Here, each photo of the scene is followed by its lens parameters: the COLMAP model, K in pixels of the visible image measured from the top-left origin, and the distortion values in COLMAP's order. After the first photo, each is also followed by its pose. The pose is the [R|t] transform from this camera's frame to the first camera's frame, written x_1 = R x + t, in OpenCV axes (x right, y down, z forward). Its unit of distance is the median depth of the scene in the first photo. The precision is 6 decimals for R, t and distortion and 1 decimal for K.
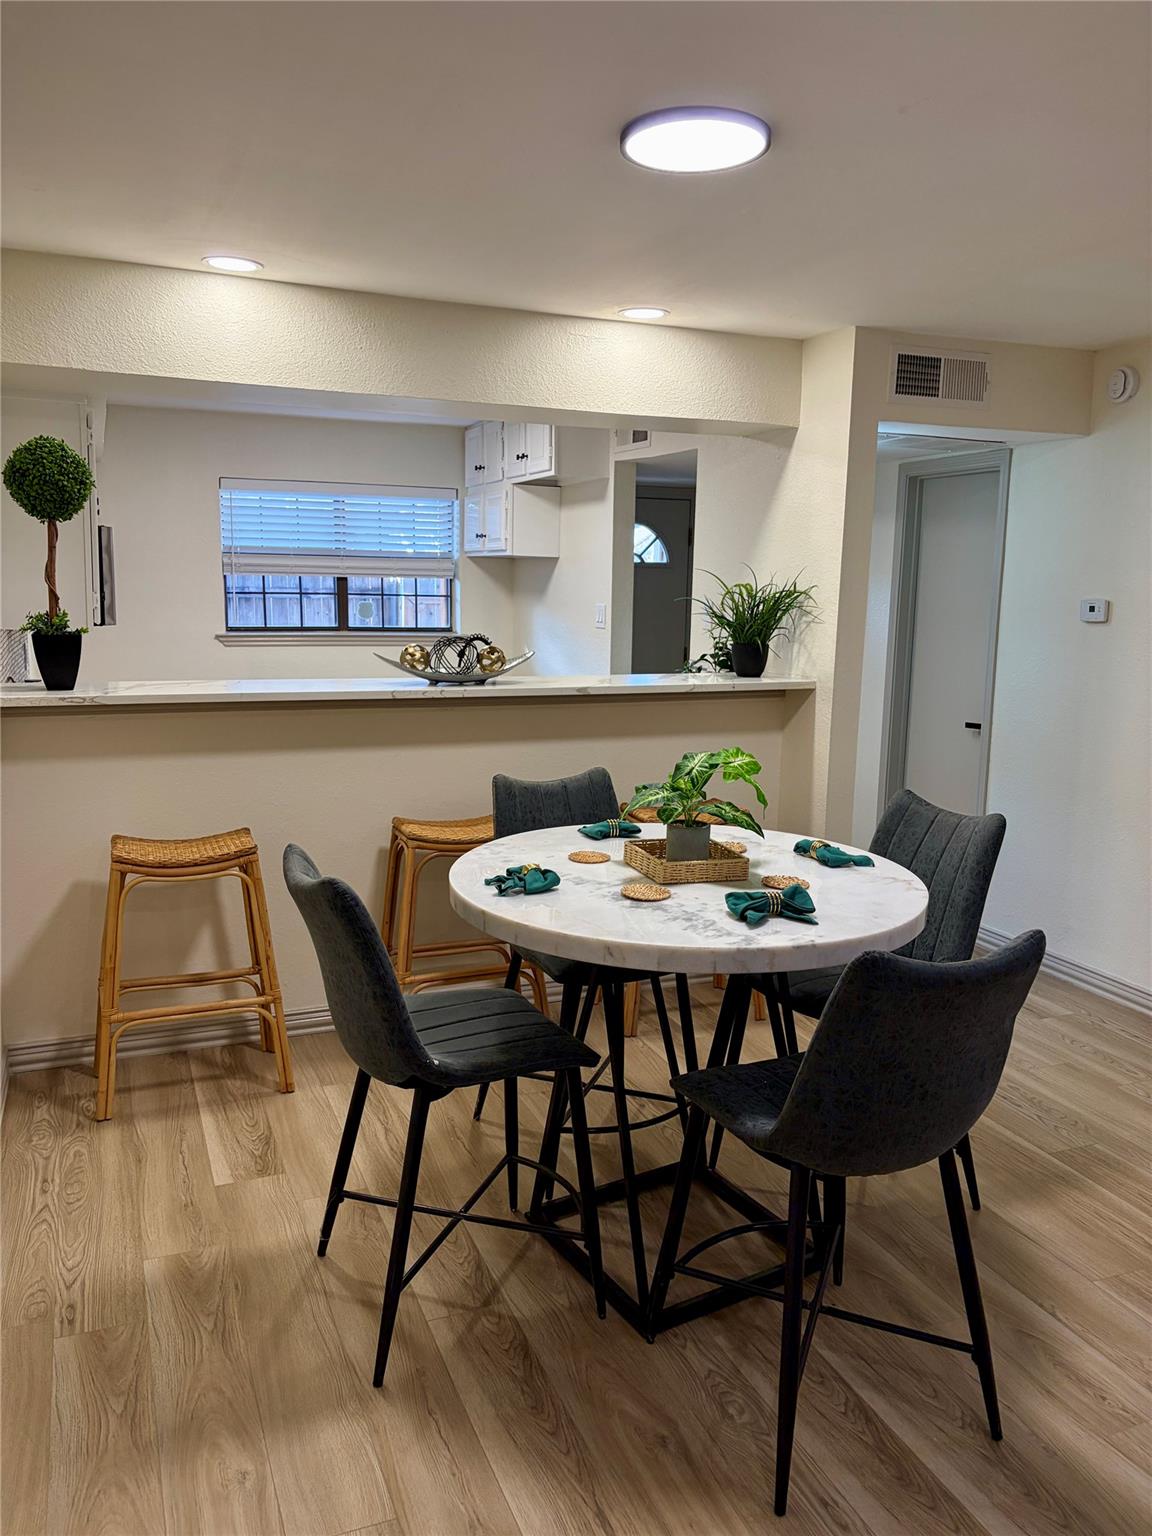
lens RADIAL K [[1178.2, 0, 575.0], [0, 1178.2, 752.2], [0, 0, 1]] dist [0.056986, 0.000857]
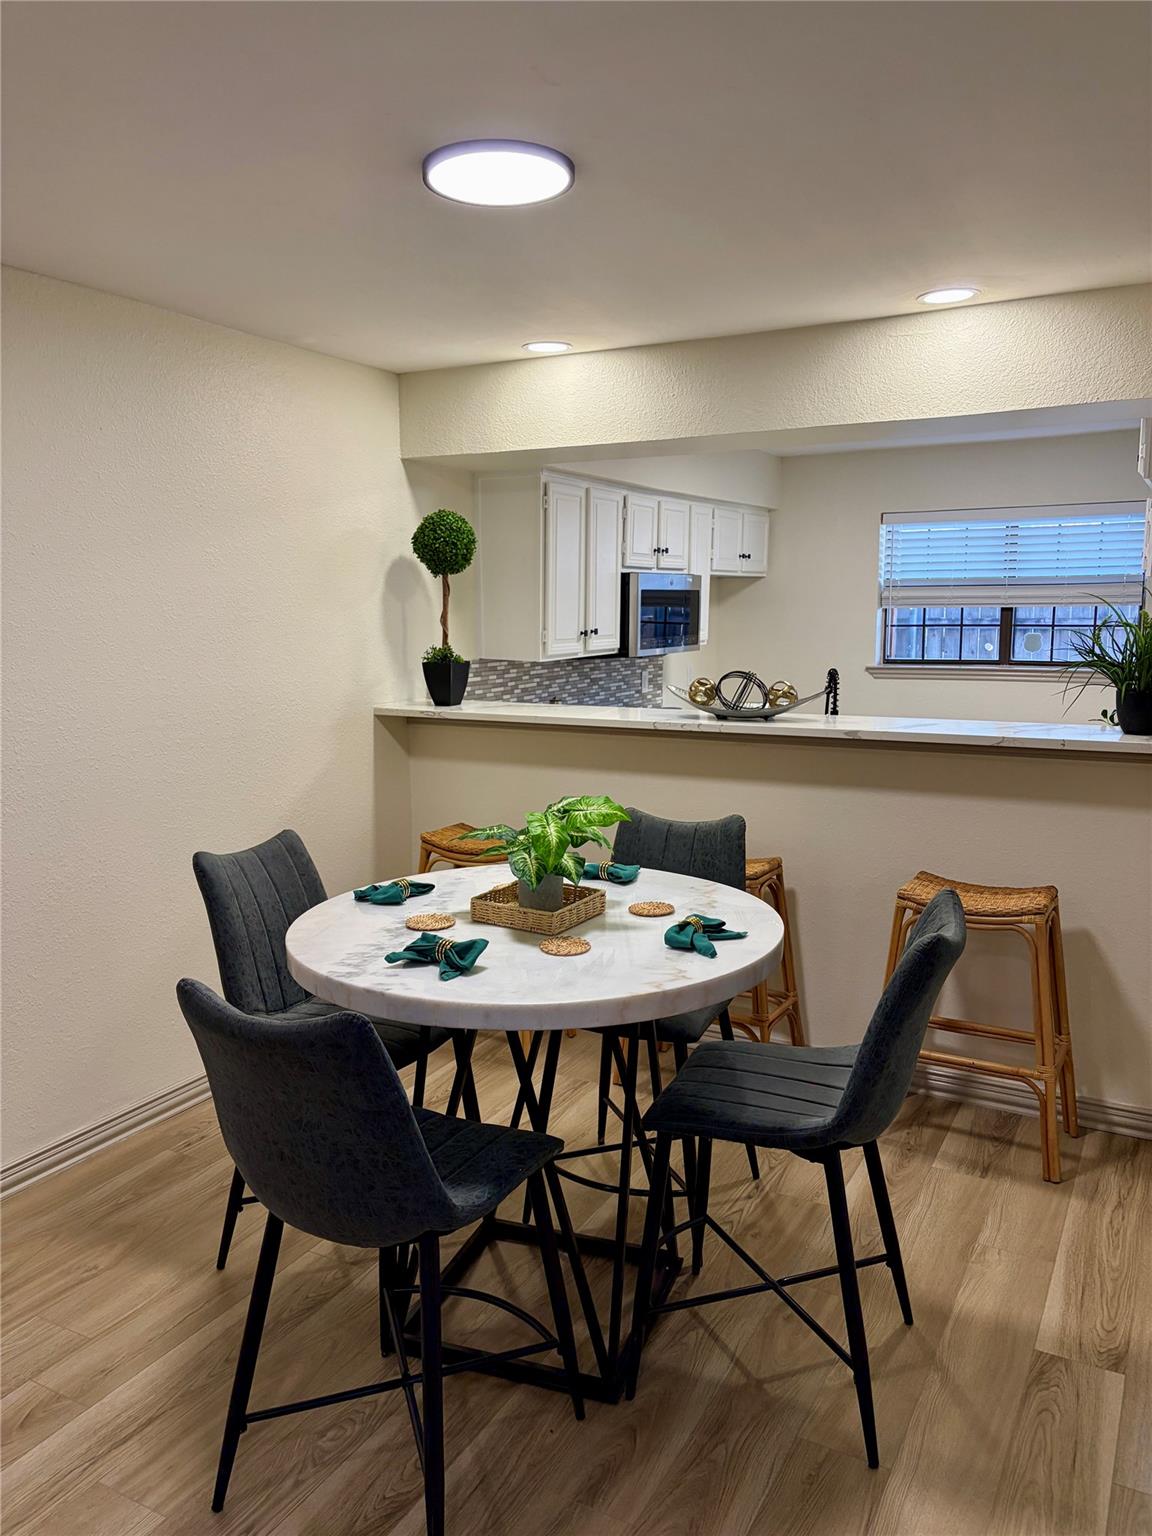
lens RADIAL K [[1154.9, 0, 576.0], [0, 1154.9, 768.0], [0, 0, 1]] dist [0.100415, -0.114302]
pose [[0.629163, 0.086742, -0.772418, 0.561713], [-0.095264, 0.994867, 0.034126, -0.037233], [0.771414, 0.052113, 0.634197, 0.282378]]
